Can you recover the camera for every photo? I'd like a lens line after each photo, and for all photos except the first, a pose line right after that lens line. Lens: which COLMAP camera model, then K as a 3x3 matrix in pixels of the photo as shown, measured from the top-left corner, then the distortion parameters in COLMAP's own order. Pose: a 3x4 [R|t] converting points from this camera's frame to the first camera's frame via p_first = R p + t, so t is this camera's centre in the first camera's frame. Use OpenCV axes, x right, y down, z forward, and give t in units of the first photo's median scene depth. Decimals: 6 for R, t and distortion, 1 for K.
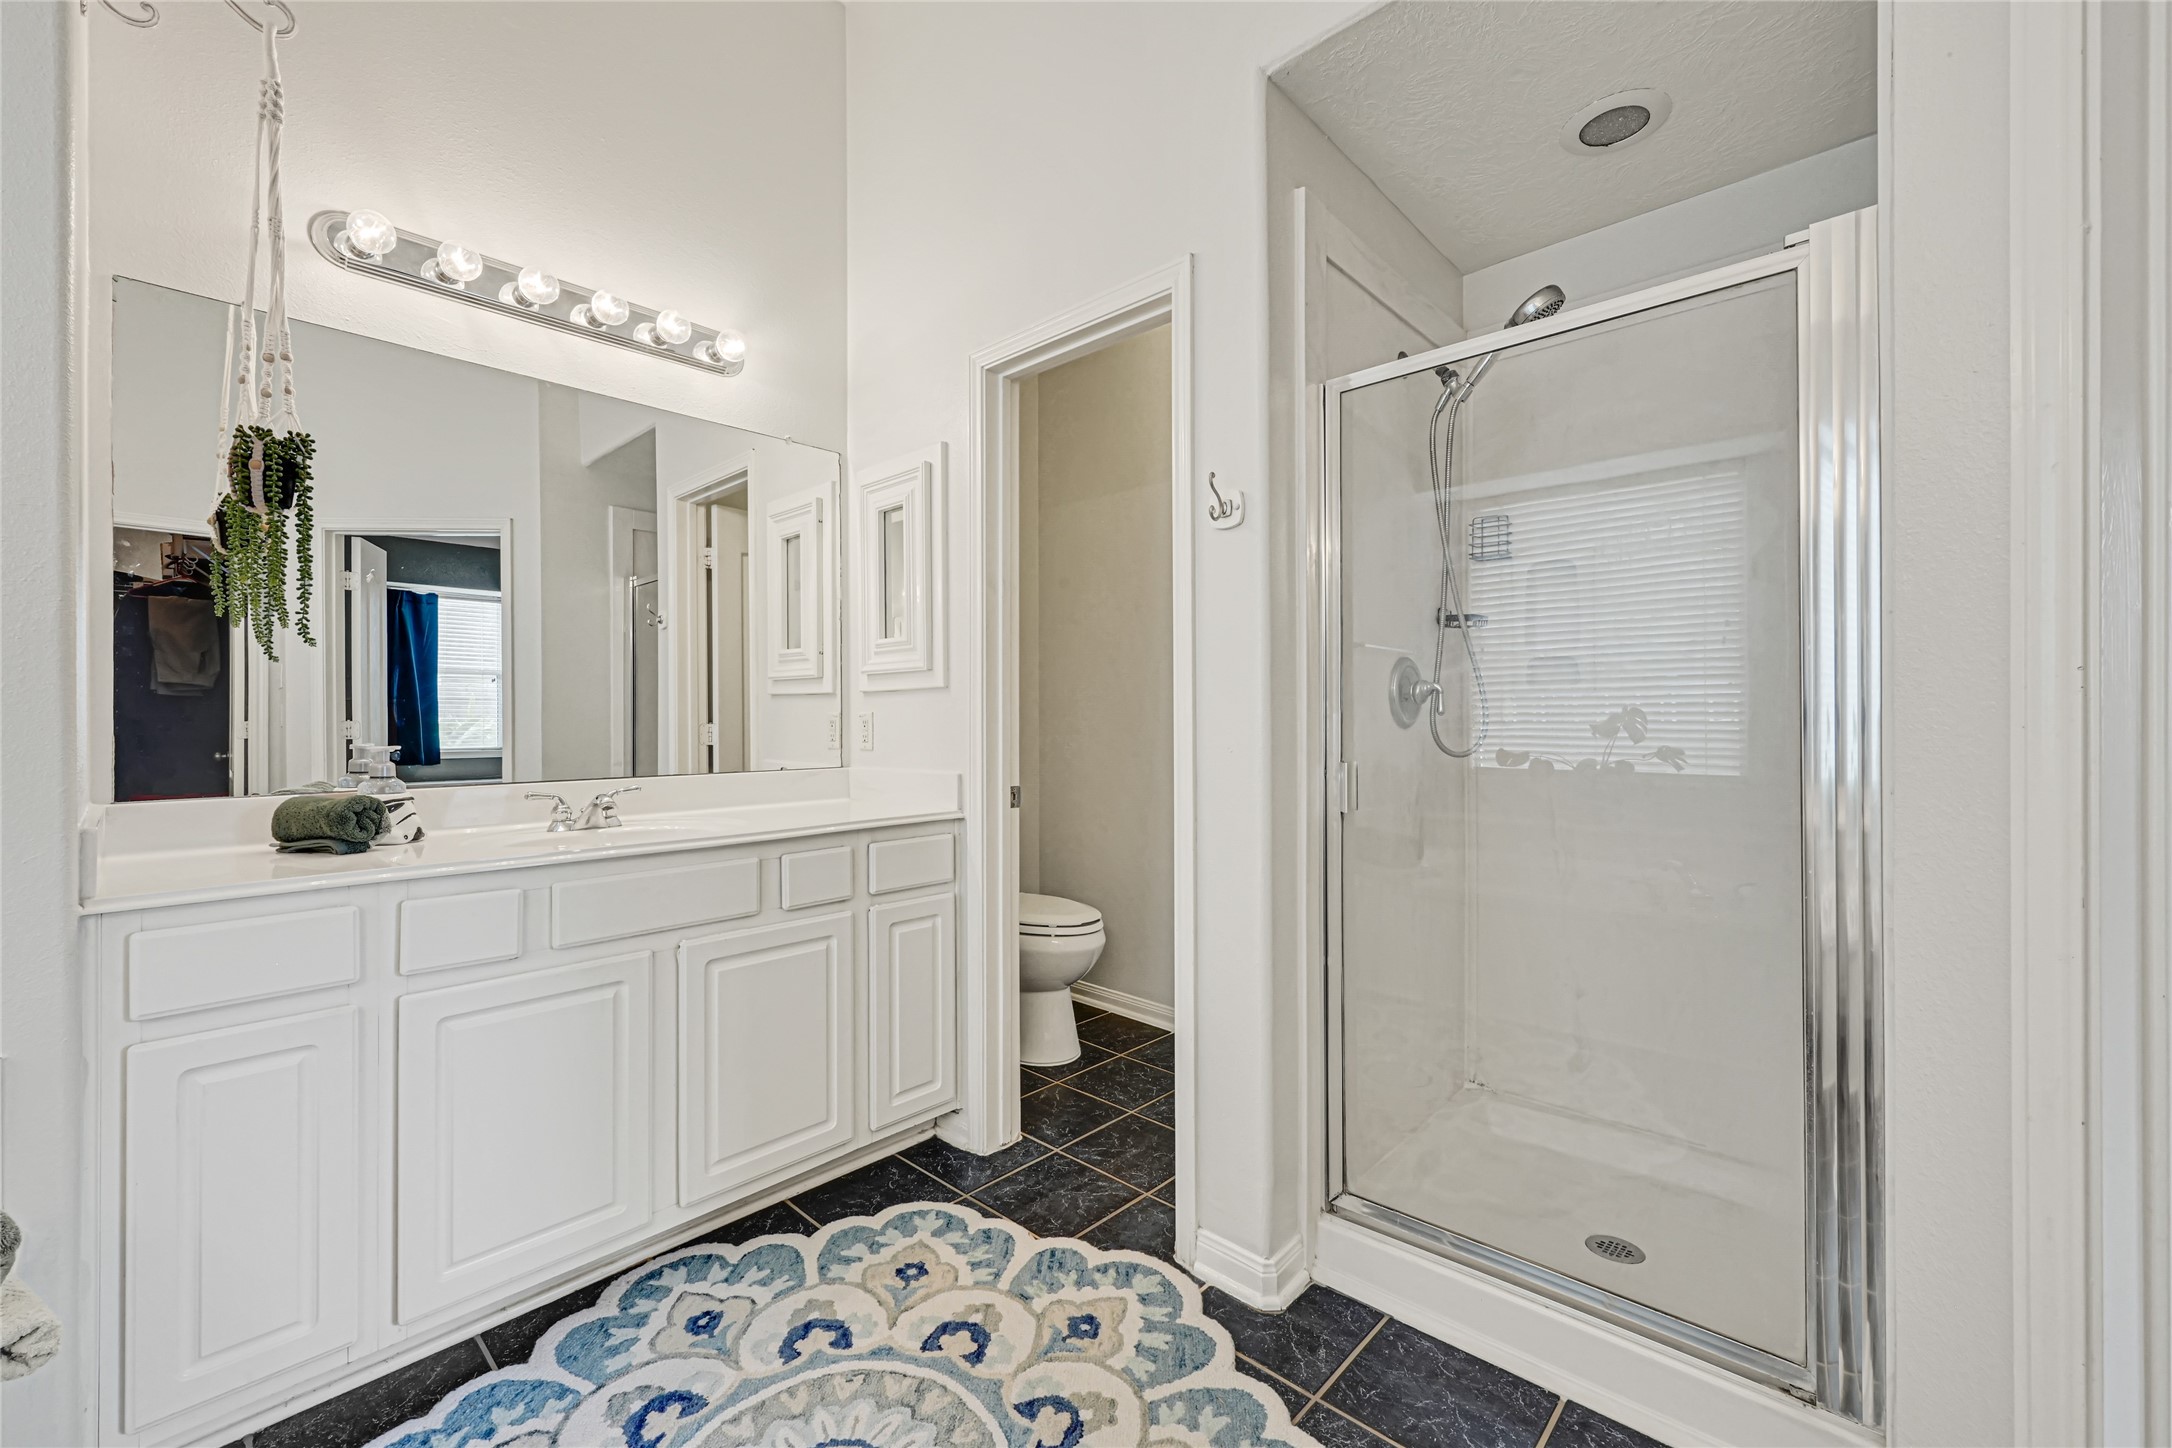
lens RADIAL K [[880.9, 0, 1080.4], [0, 880.9, 712.6], [0, 0, 1]] dist [-0.003652, 0.000237]
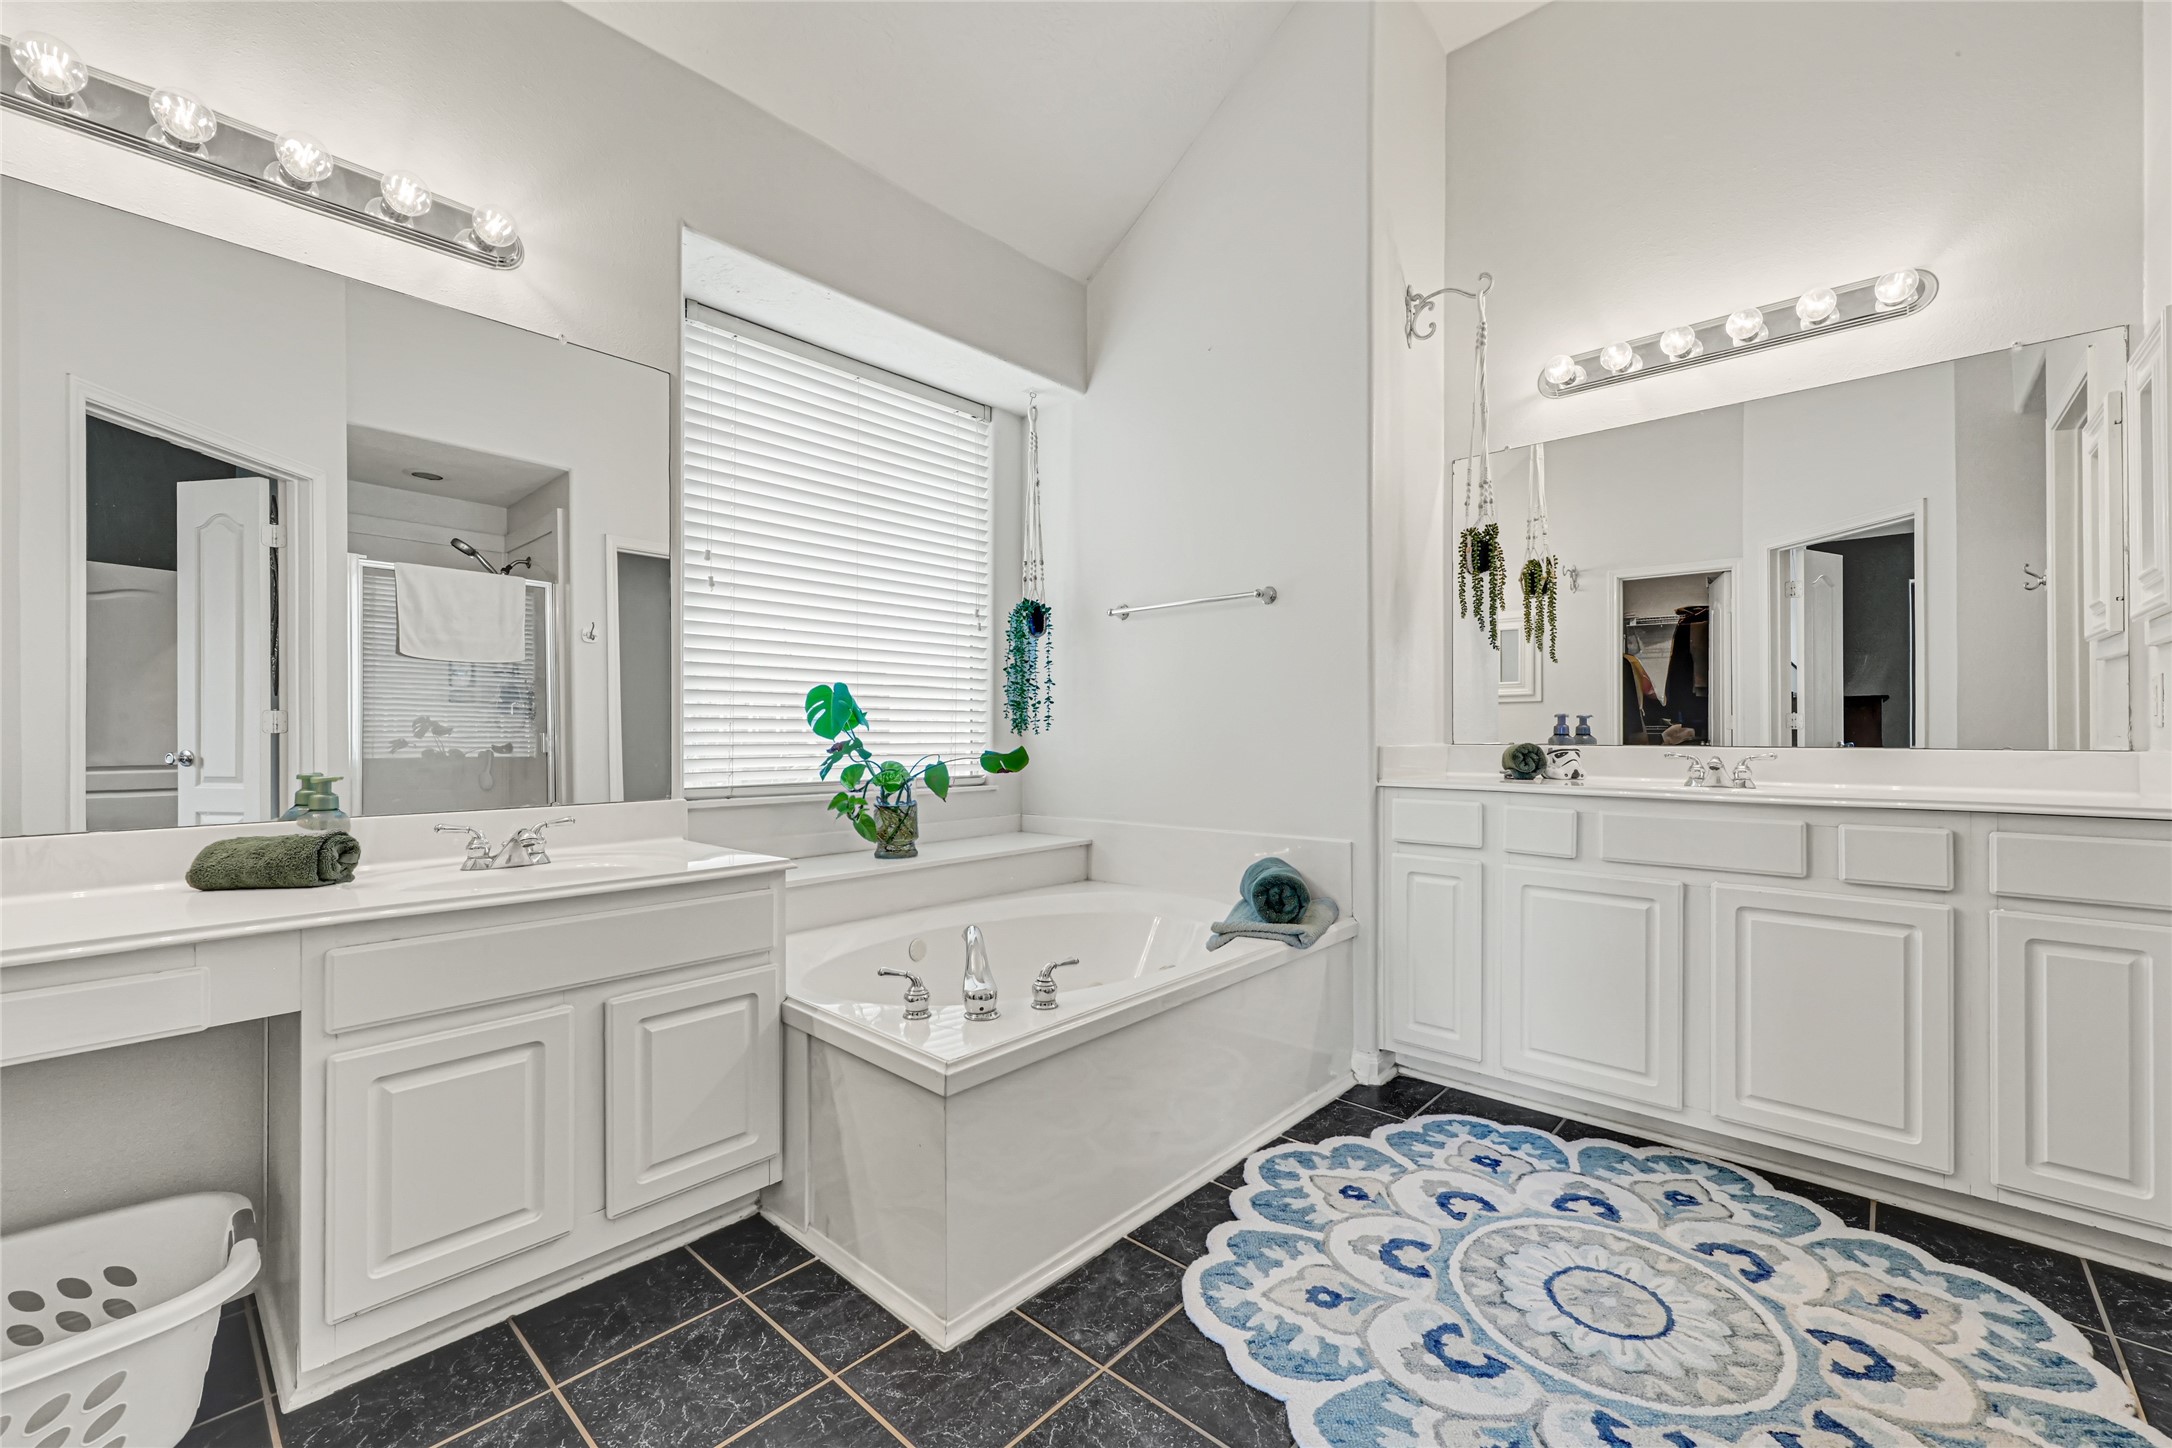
lens RADIAL K [[880.9, 0, 1080.6], [0, 880.9, 730.4], [0, 0, 1]] dist [-0.003652, 0.000237]
pose [[-0.006920, 0.001295, -0.999975, 0.721085], [0.003779, 0.999992, 0.001269, 0.062872], [0.999969, -0.003770, -0.006925, 0.202583]]
